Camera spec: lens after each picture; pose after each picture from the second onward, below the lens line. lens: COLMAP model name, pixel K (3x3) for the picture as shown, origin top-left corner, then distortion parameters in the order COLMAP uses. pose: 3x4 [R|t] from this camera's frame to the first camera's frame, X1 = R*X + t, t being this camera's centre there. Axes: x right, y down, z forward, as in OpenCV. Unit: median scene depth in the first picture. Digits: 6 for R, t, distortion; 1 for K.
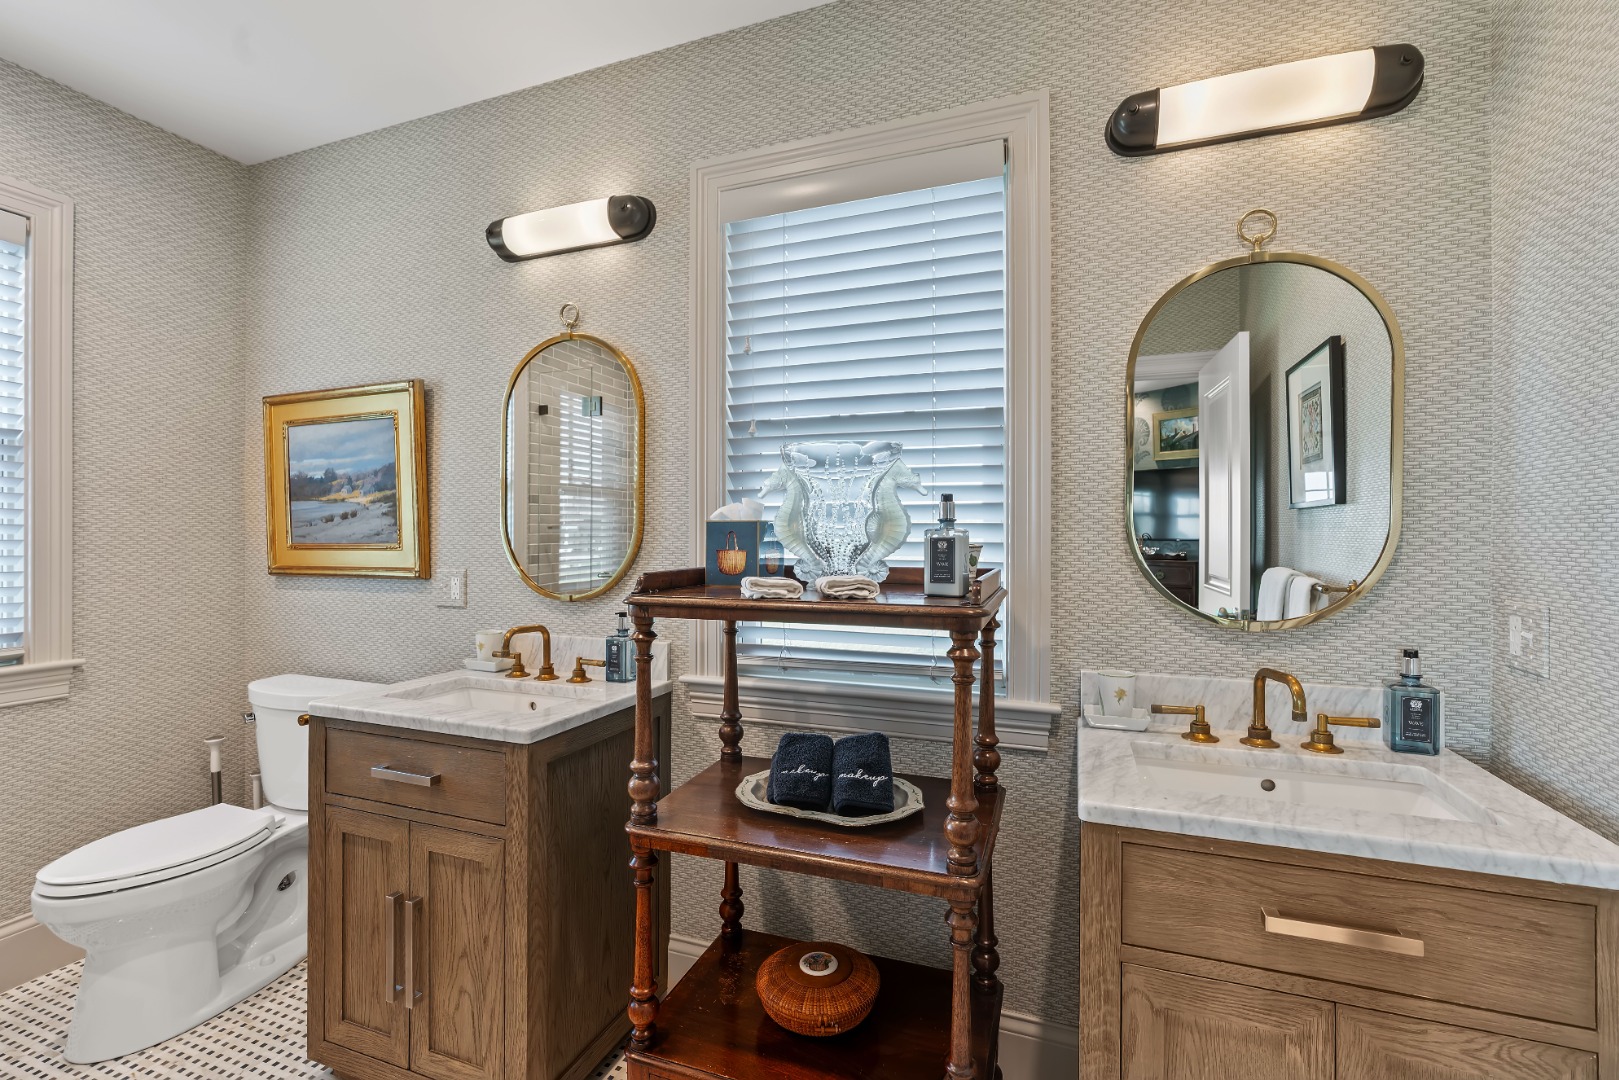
lens RADIAL K [[730.1, 0, 808.7], [0, 730.1, 532.8], [0, 0, 1]] dist [-0.017059, 0.006655]
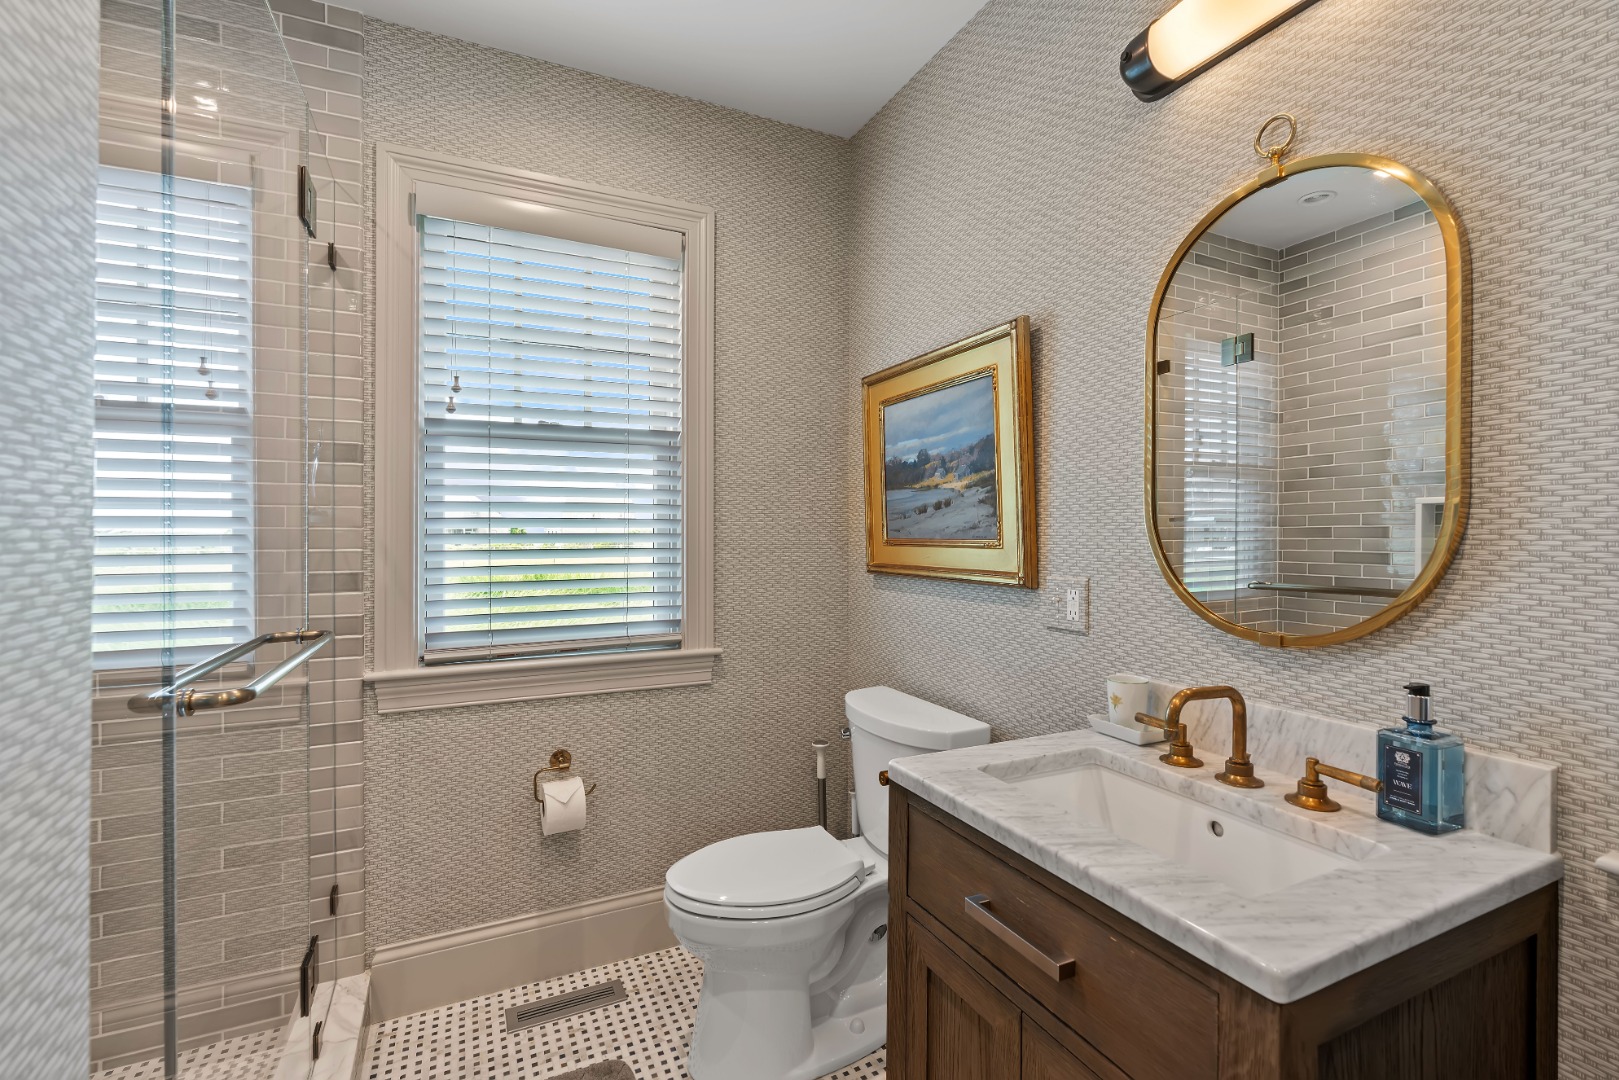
lens RADIAL K [[730.1, 0, 810.0], [0, 730.1, 534.6], [0, 0, 1]] dist [-0.017059, 0.006655]
pose [[0.729208, 0.004367, -0.684278, -0.193254], [0.001900, 0.999963, 0.008406, 0.002739], [0.684289, -0.007430, 0.729173, 0.320691]]
